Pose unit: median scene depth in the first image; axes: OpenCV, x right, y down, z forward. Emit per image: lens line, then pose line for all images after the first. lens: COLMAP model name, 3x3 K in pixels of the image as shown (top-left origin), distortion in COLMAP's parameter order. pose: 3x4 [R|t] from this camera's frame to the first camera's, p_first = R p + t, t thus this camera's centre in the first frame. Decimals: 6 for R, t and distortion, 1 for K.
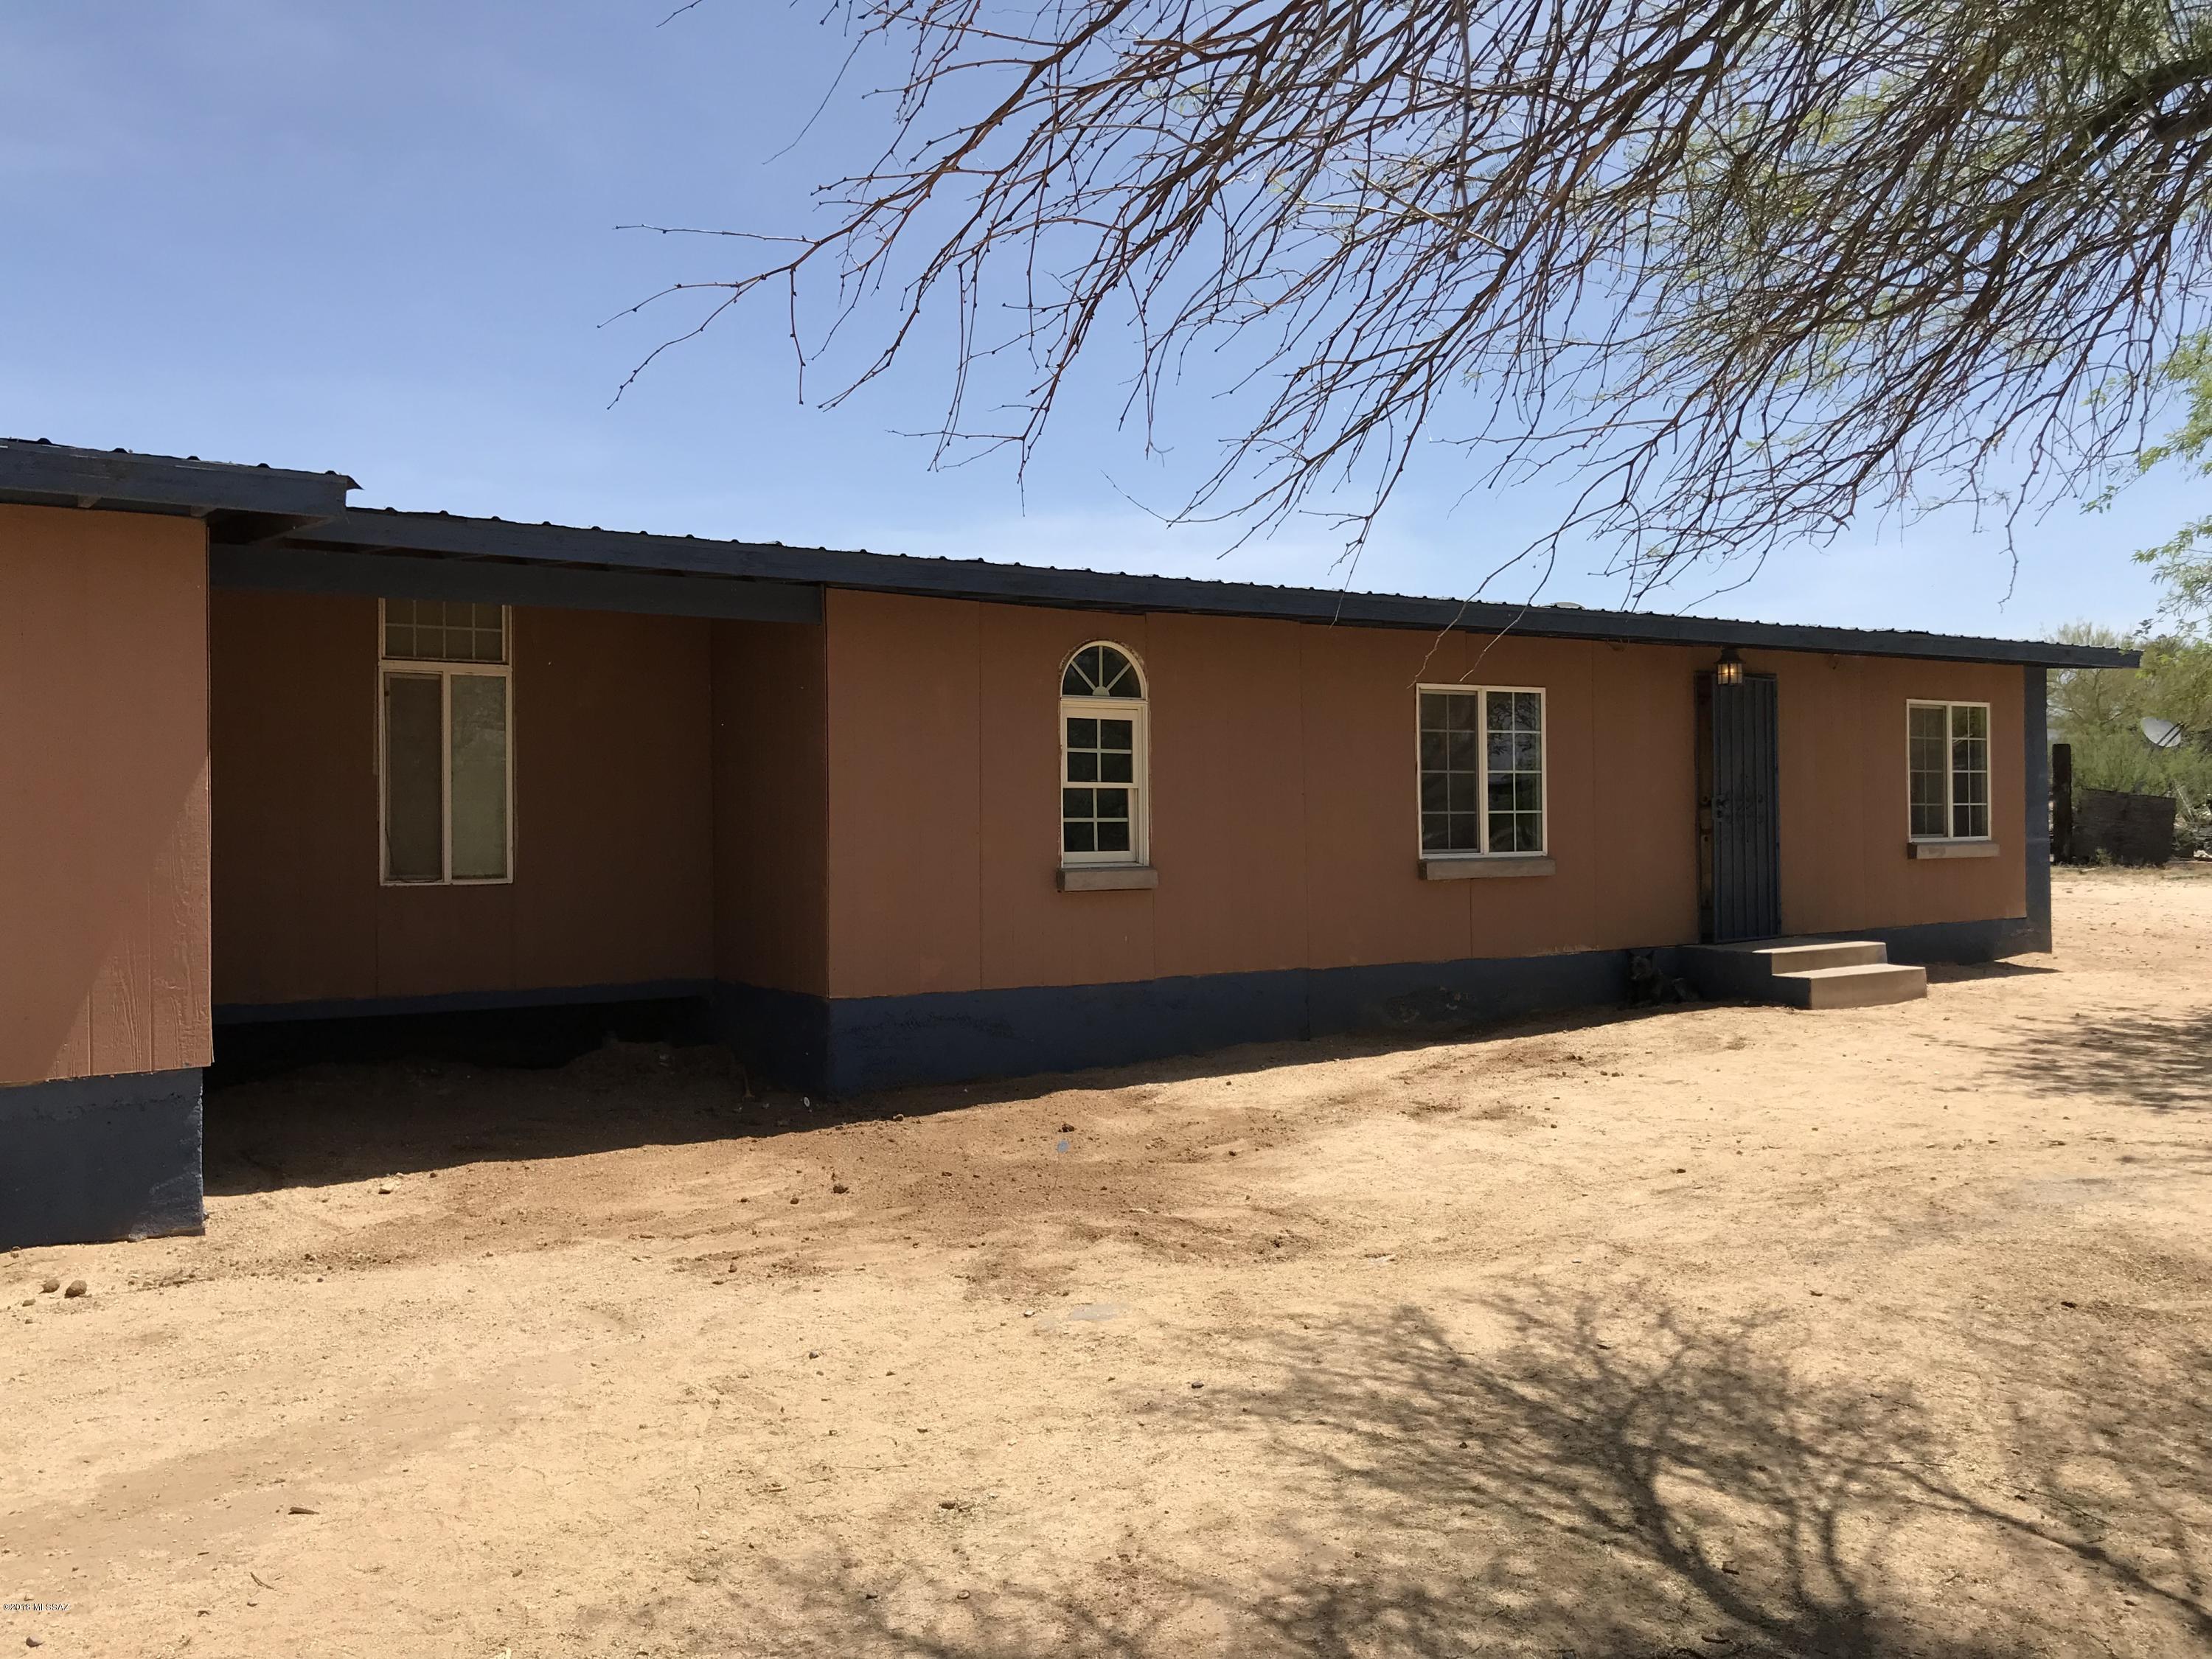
lens RADIAL K [[1810.3, 0, 1102.2], [0, 1810.3, 808.8], [0, 0, 1]] dist [0.029903, -0.049794]
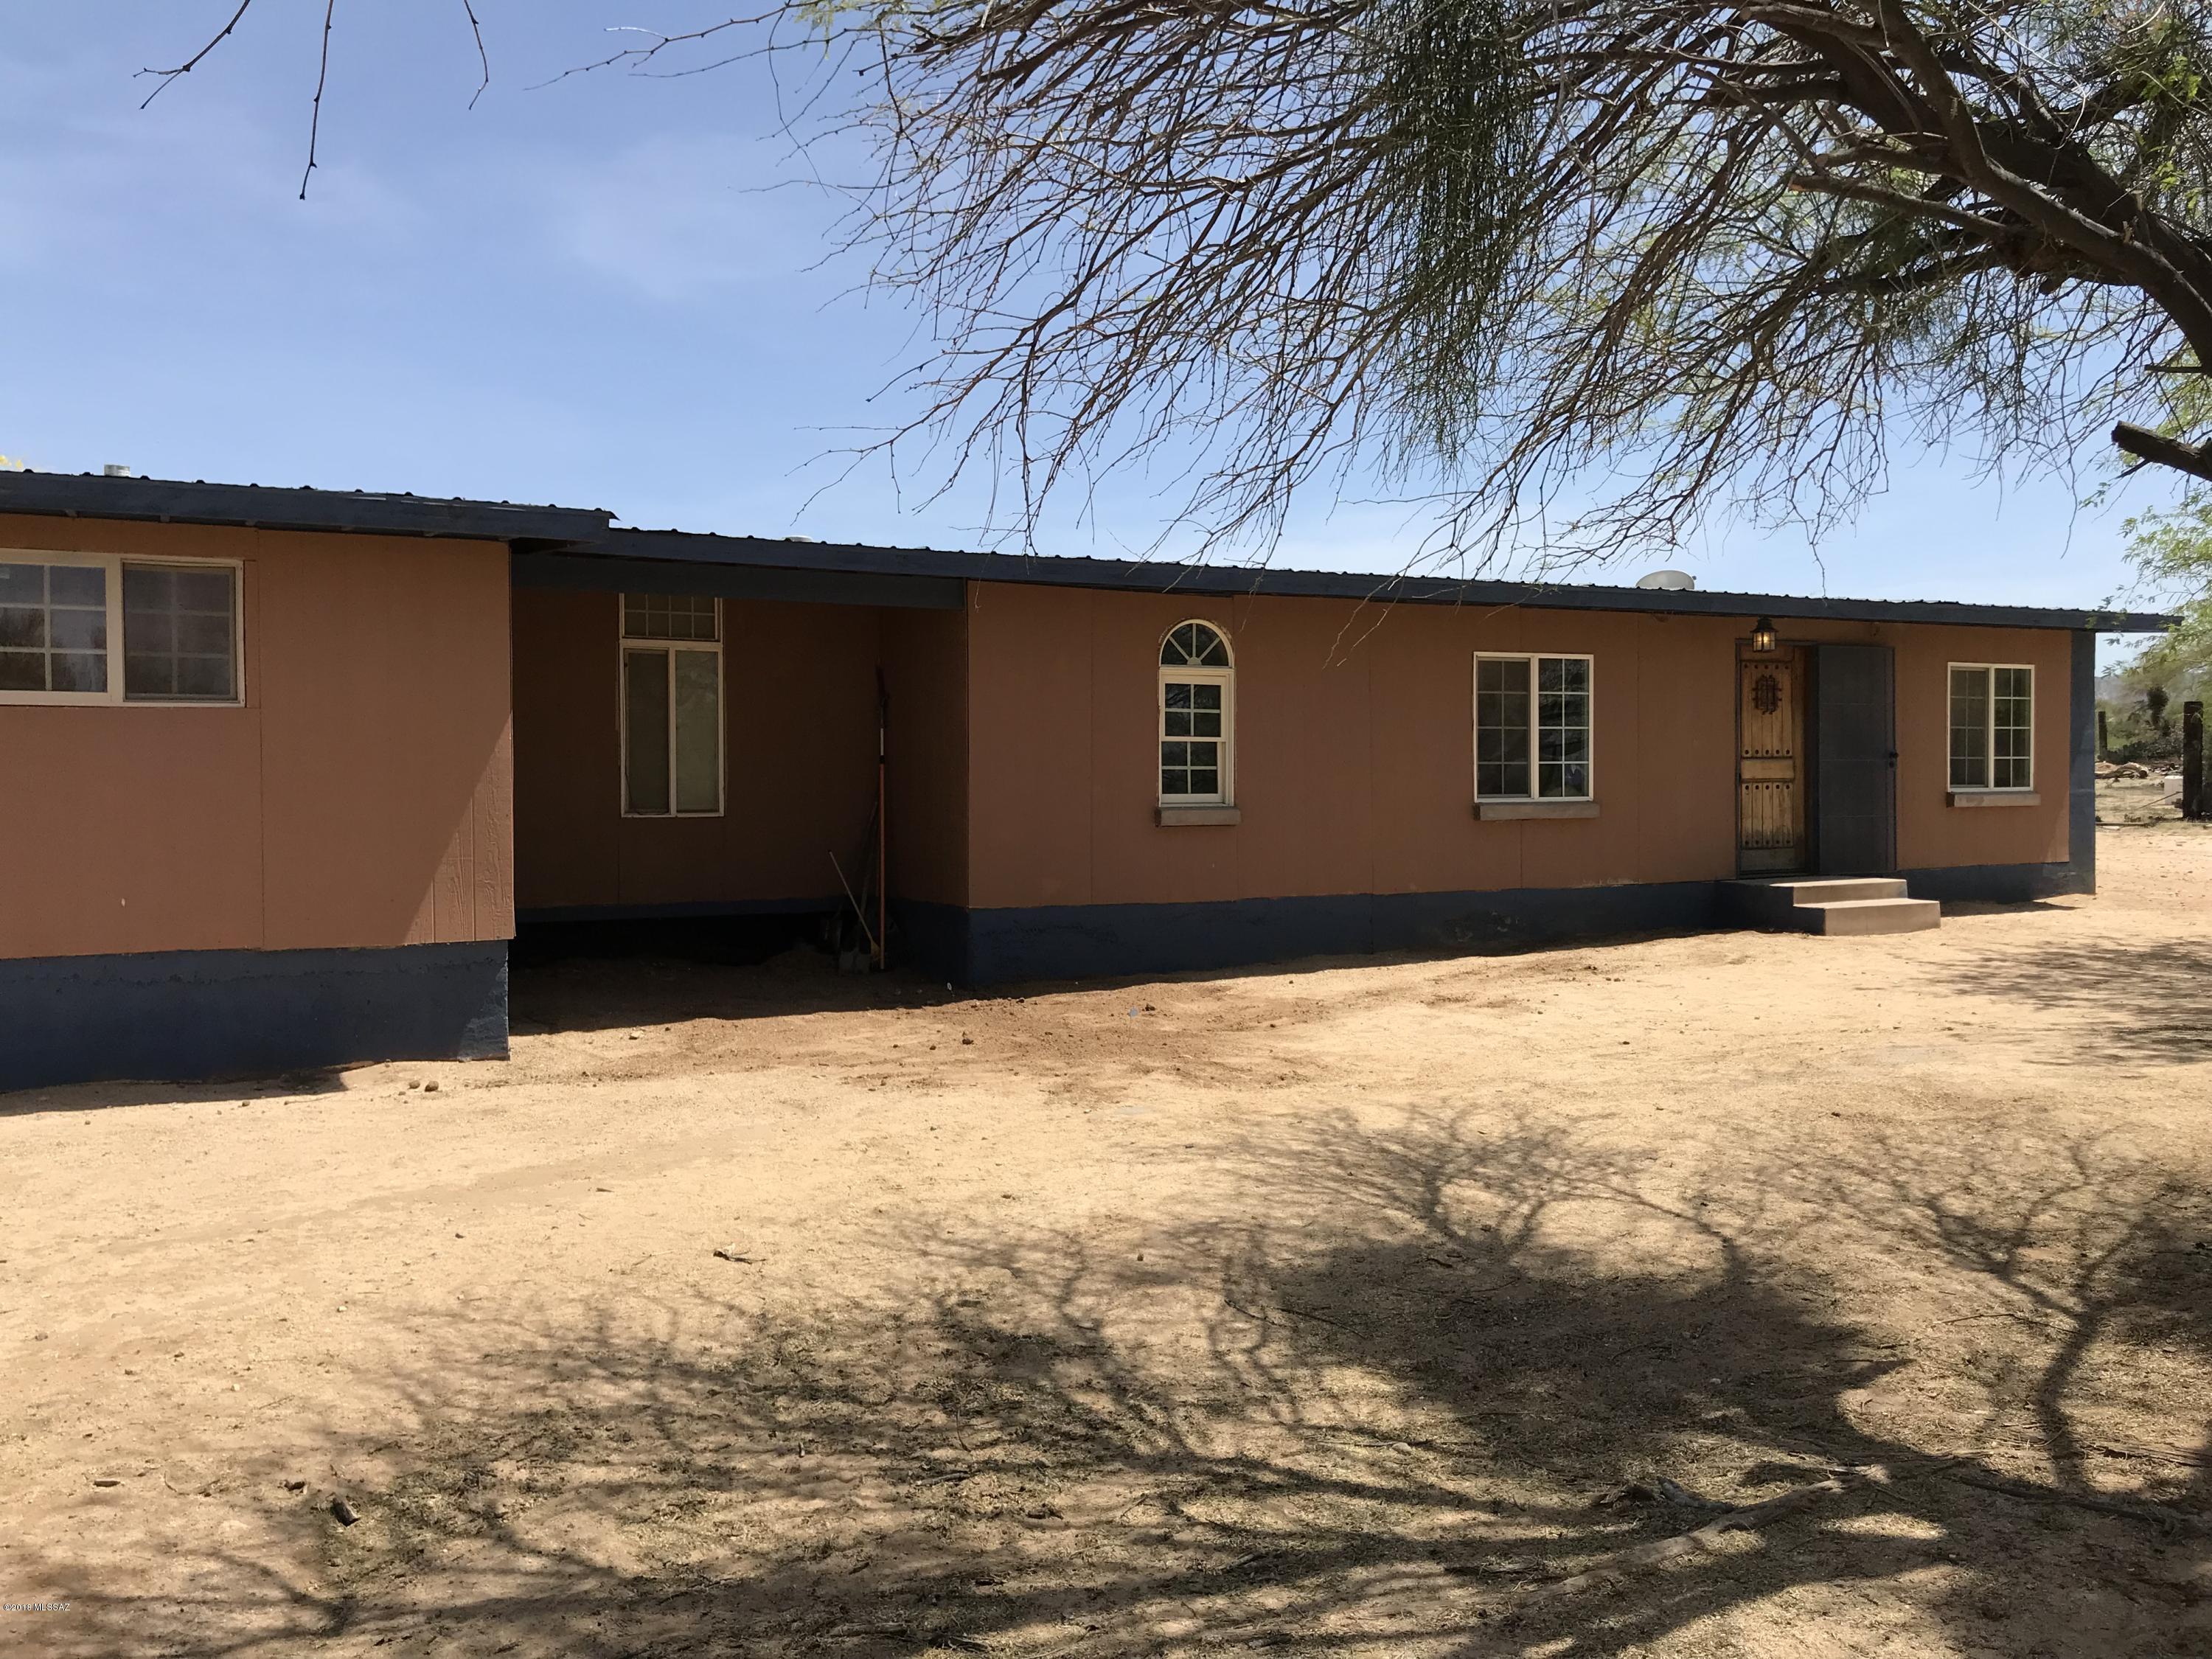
lens RADIAL K [[1800.4, 0, 1105.0], [0, 1800.4, 815.6], [0, 0, 1]] dist [0.062965, -0.062003]
pose [[0.995026, 0.005621, -0.099457, 0.062276], [-0.002892, 0.999616, 0.027563, 0.005533], [0.099573, -0.027138, 0.994660, -0.215878]]
